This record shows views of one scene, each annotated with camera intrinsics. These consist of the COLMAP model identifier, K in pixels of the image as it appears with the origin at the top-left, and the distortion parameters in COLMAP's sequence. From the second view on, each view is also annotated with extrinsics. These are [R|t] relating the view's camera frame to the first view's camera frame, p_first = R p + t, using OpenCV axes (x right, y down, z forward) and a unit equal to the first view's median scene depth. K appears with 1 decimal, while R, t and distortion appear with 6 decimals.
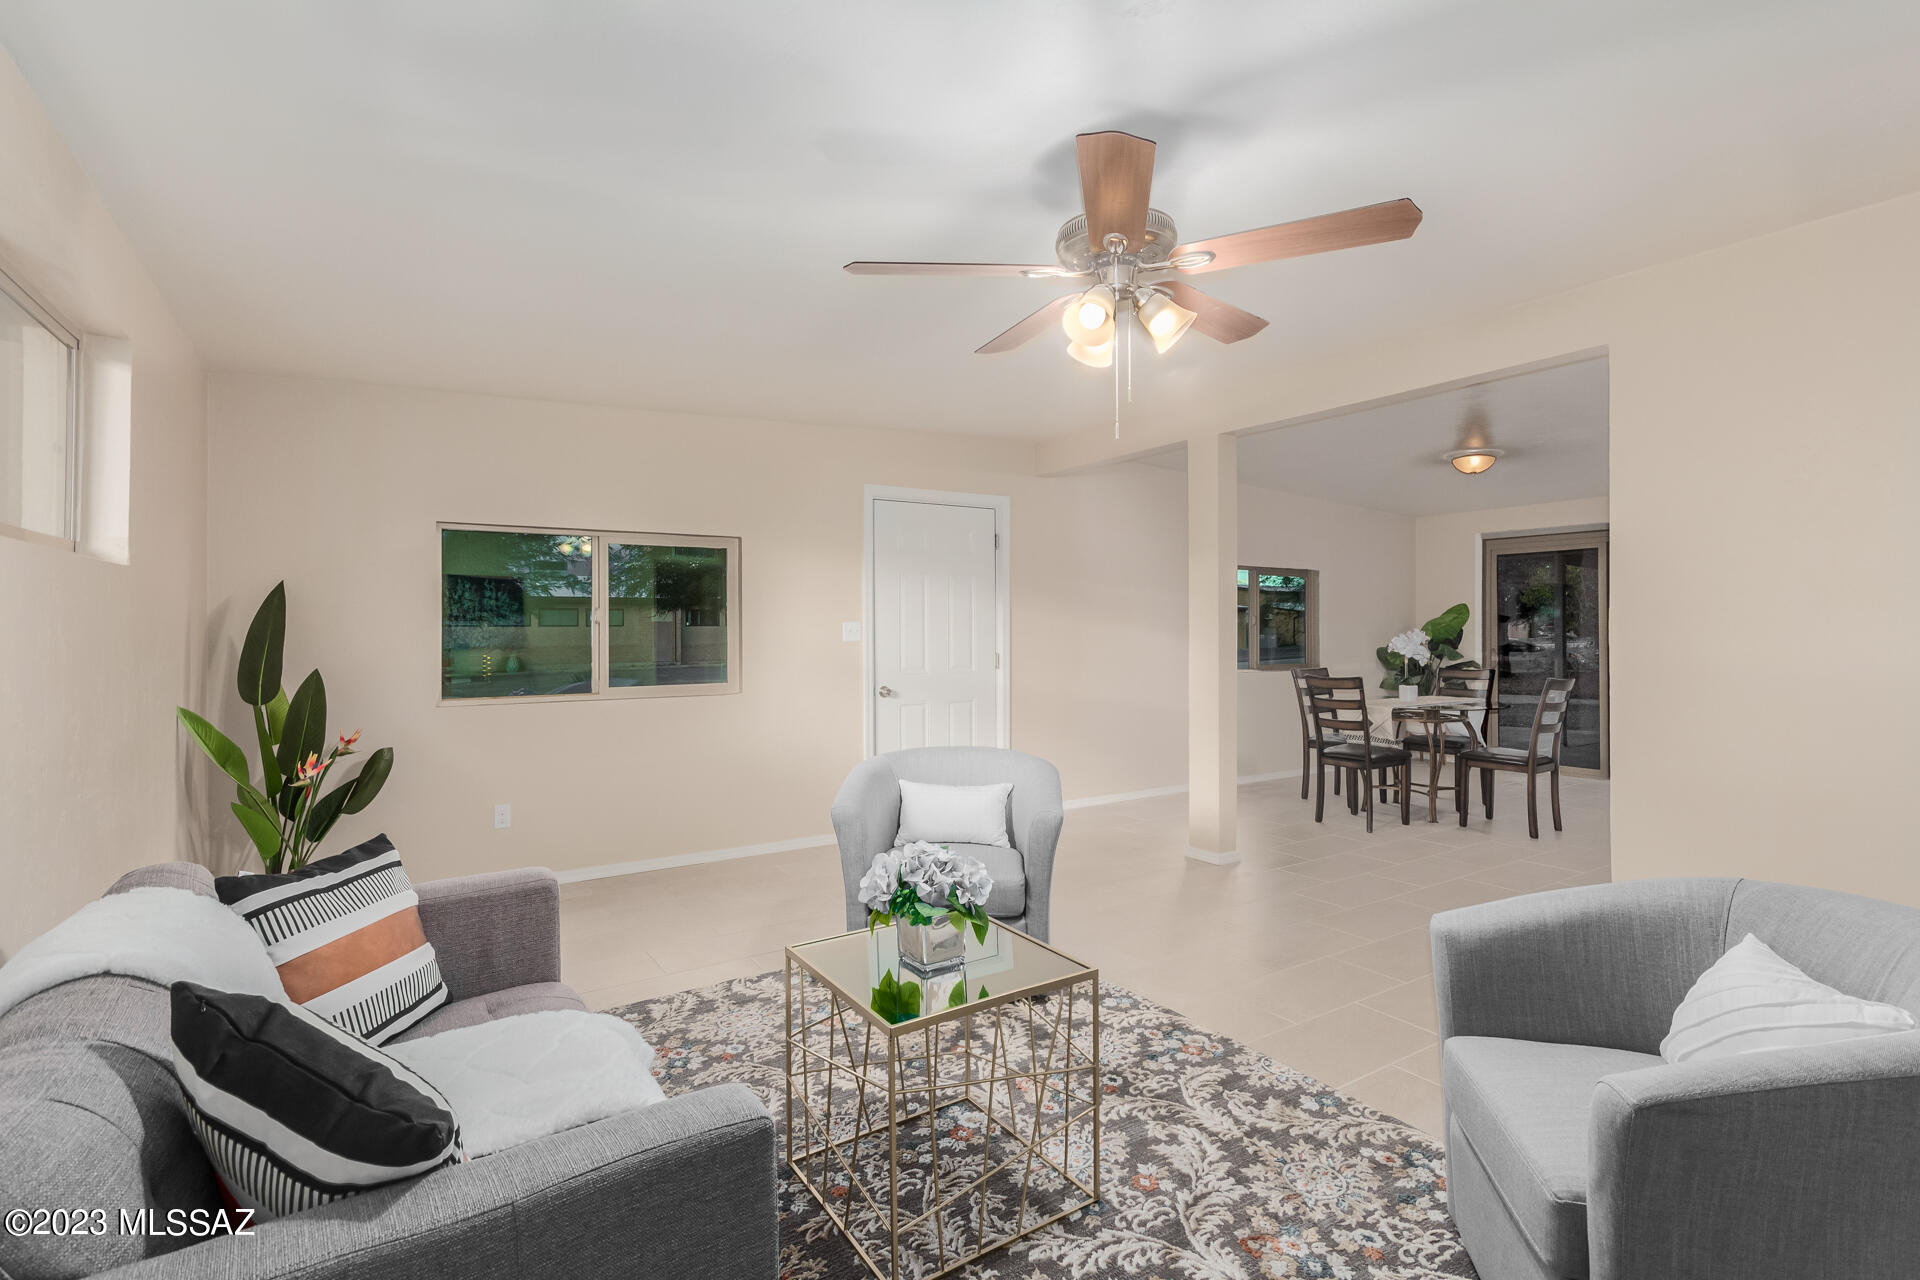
lens RADIAL K [[901.1, 0, 933.7], [0, 901.1, 610.0], [0, 0, 1]] dist [0.000787, 0.002834]
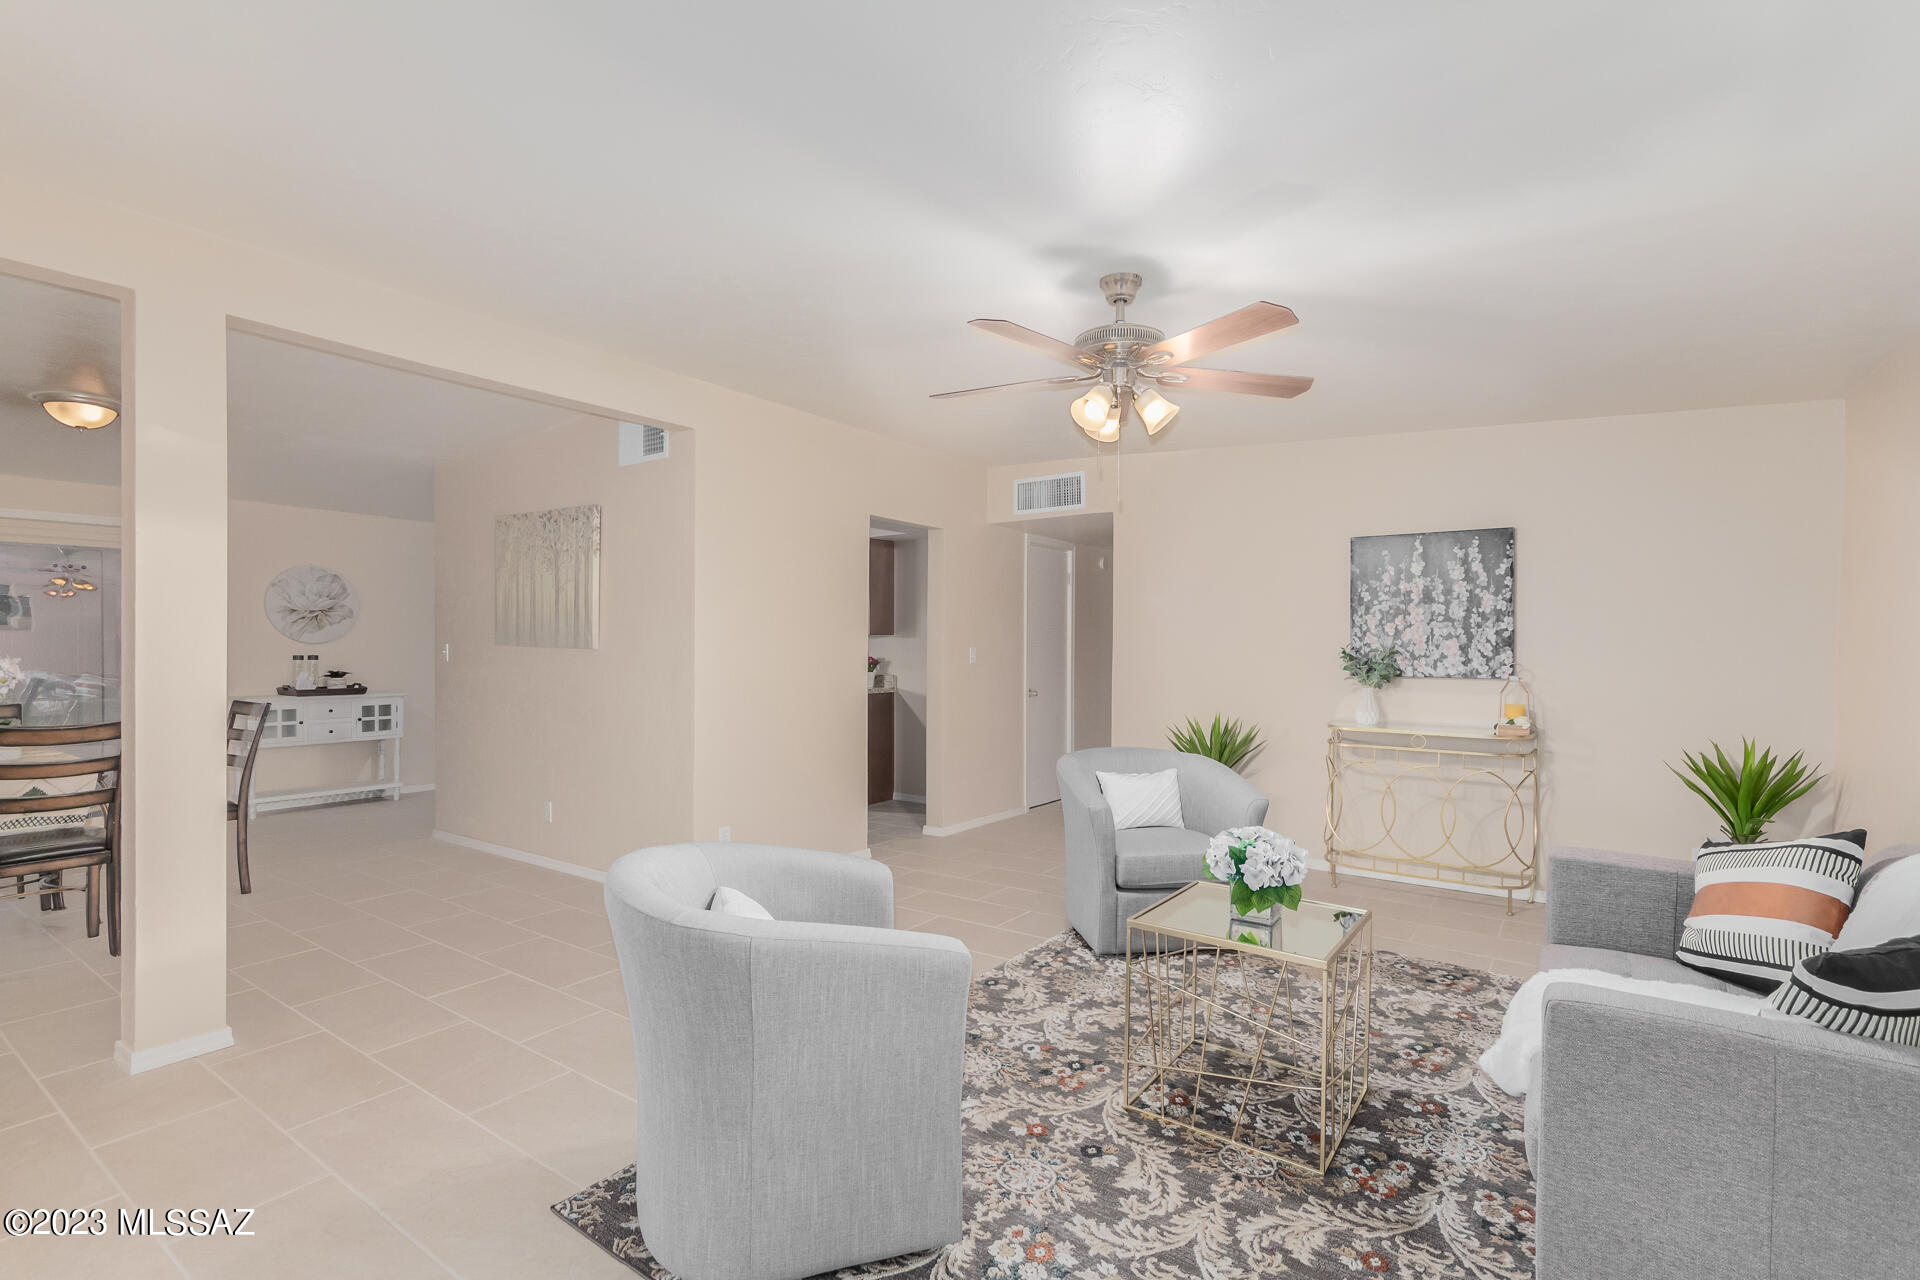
lens RADIAL K [[901.1, 0, 960.4], [0, 901.1, 647.7], [0, 0, 1]] dist [0.000787, 0.002834]
pose [[-0.380766, -0.012035, 0.924593, -0.706601], [-0.018810, 0.999809, 0.005267, 0.012526], [-0.924480, -0.015386, -0.380920, 1.331301]]
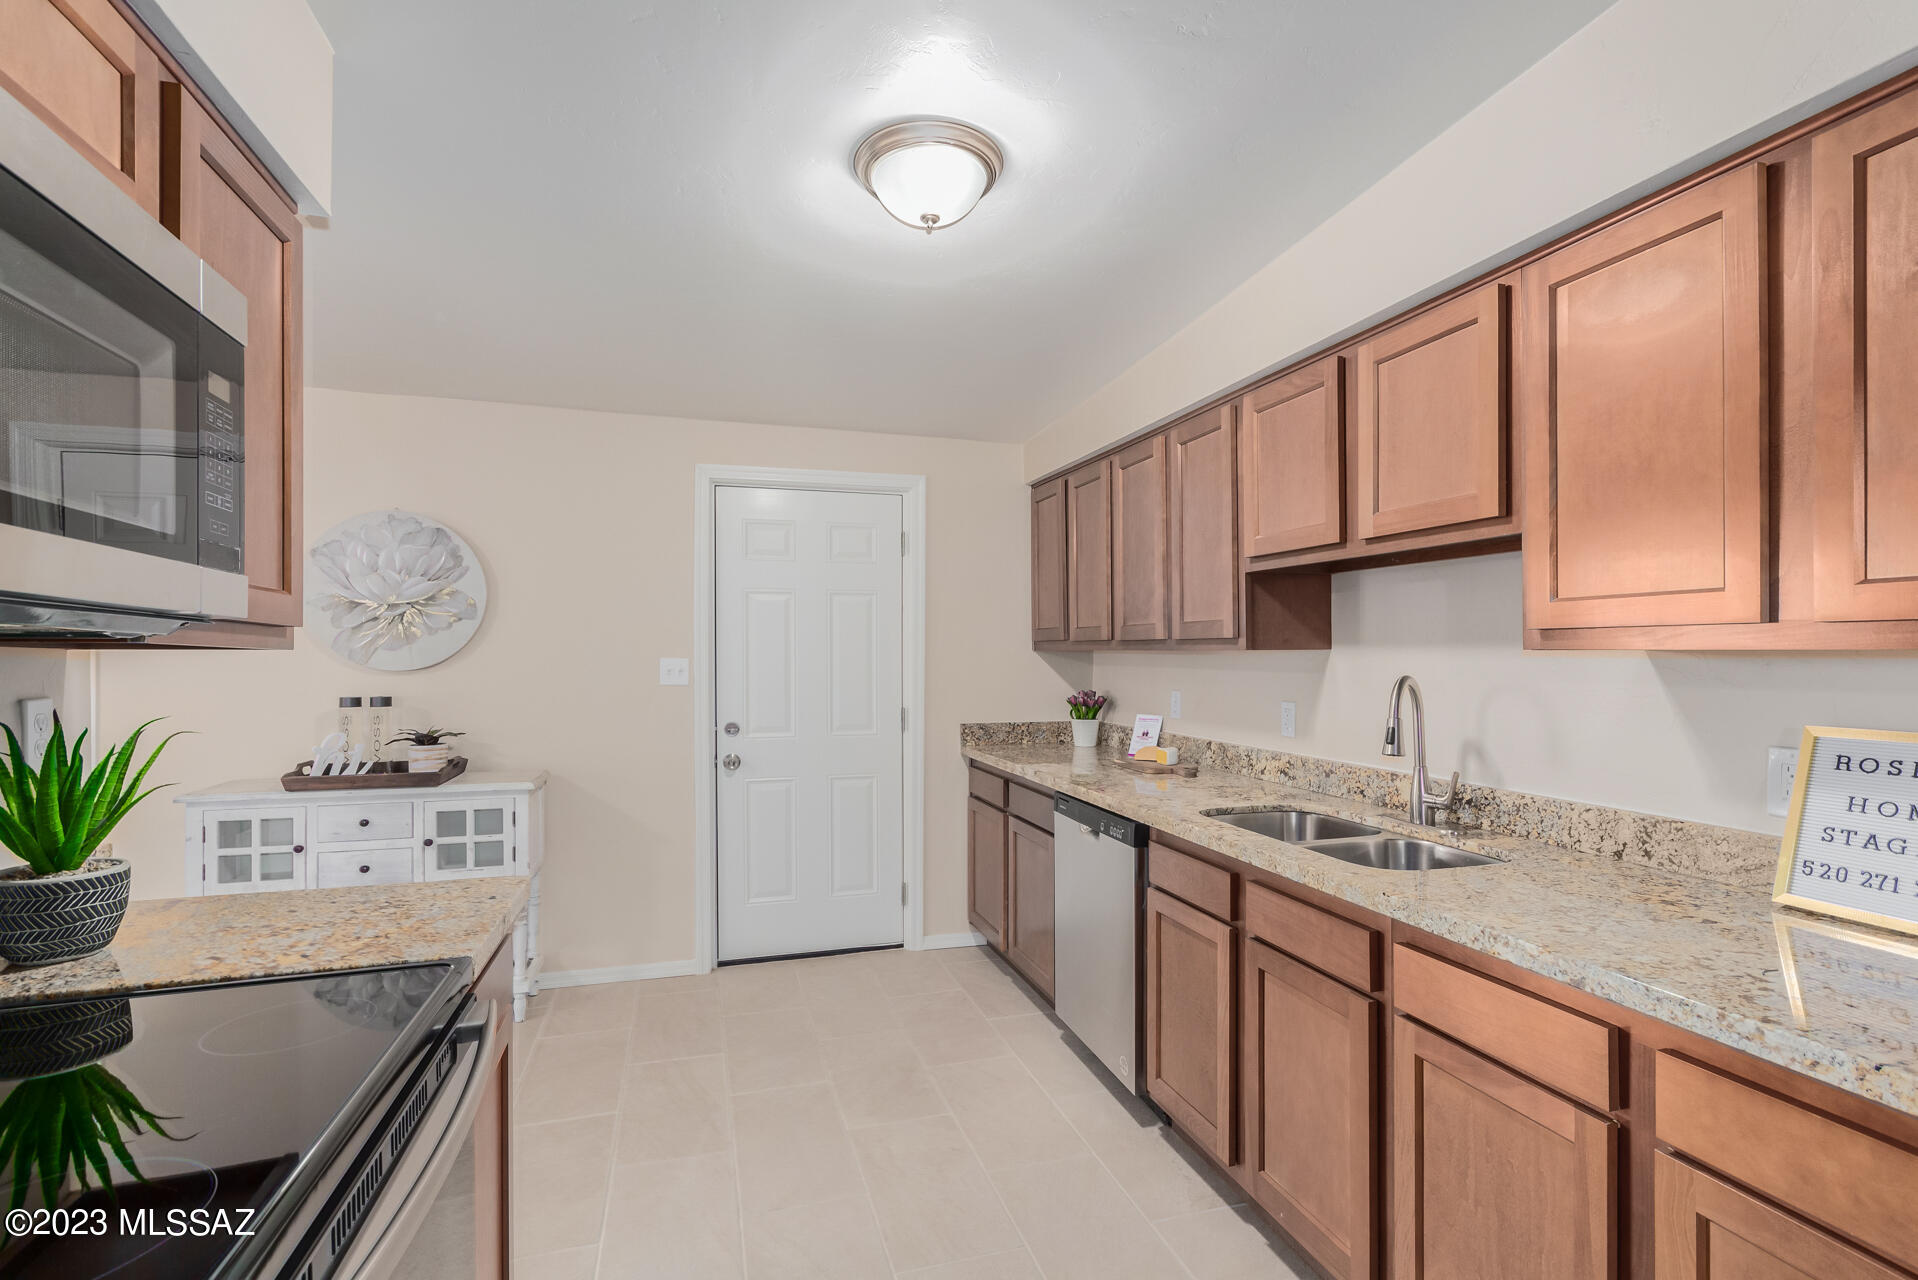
lens RADIAL K [[900.1, 0, 969.4], [0, 900.1, 656.9], [0, 0, 1]] dist [0.000787, 0.002834]
pose [[0.256460, -0.011486, 0.966487, 1.292410], [-0.011728, 0.999819, 0.014994, 0.000395], [-0.966484, -0.015180, 0.256279, 0.989774]]
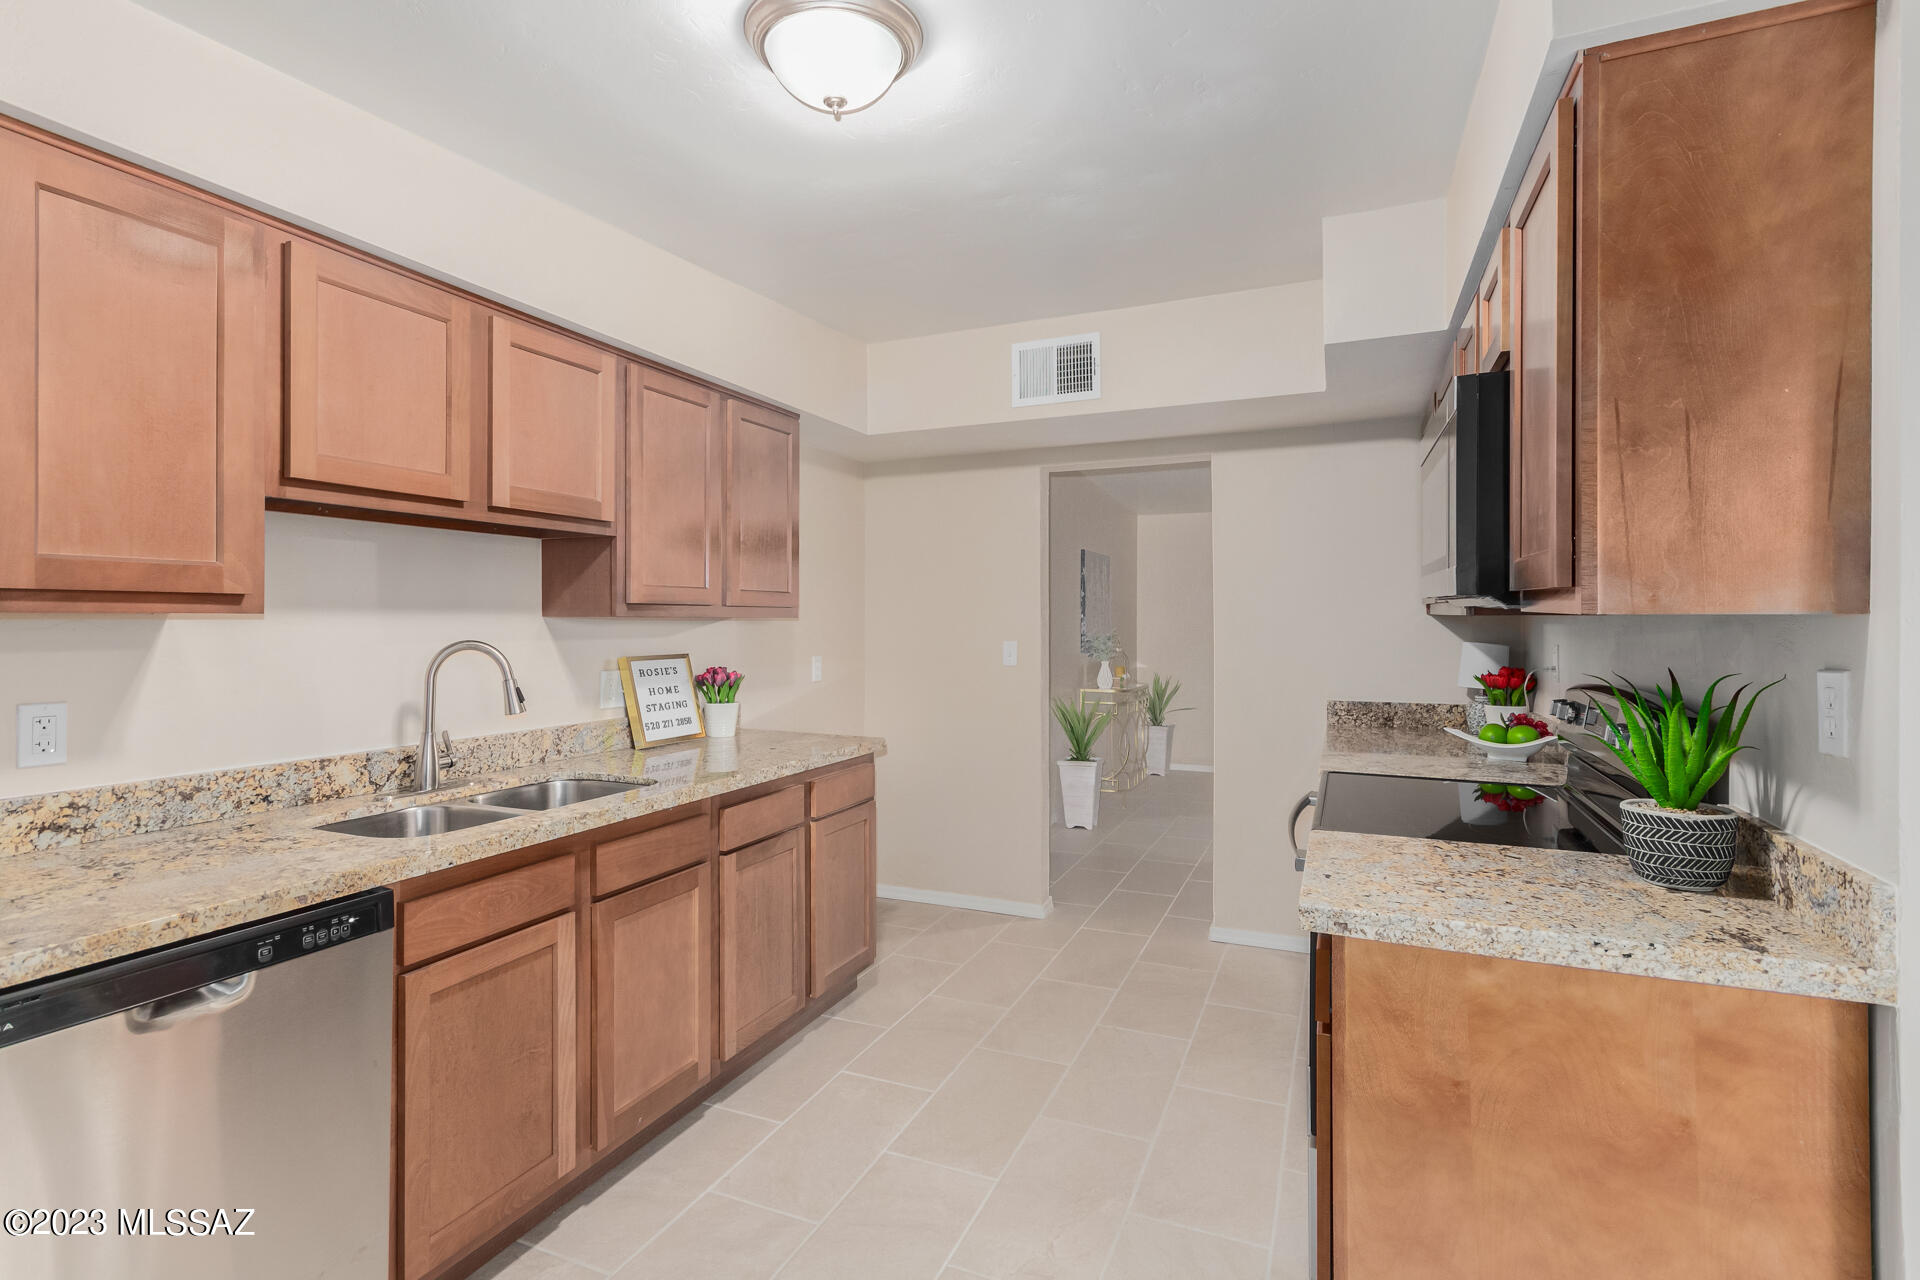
lens RADIAL K [[901.1, 0, 920.2], [0, 901.1, 623.2], [0, 0, 1]] dist [0.000787, 0.002834]
pose [[-0.844736, -0.003884, -0.535169, 2.214556], [0.004883, 0.999876, -0.014964, 0.021984], [0.535161, -0.015253, -0.844612, 1.705527]]
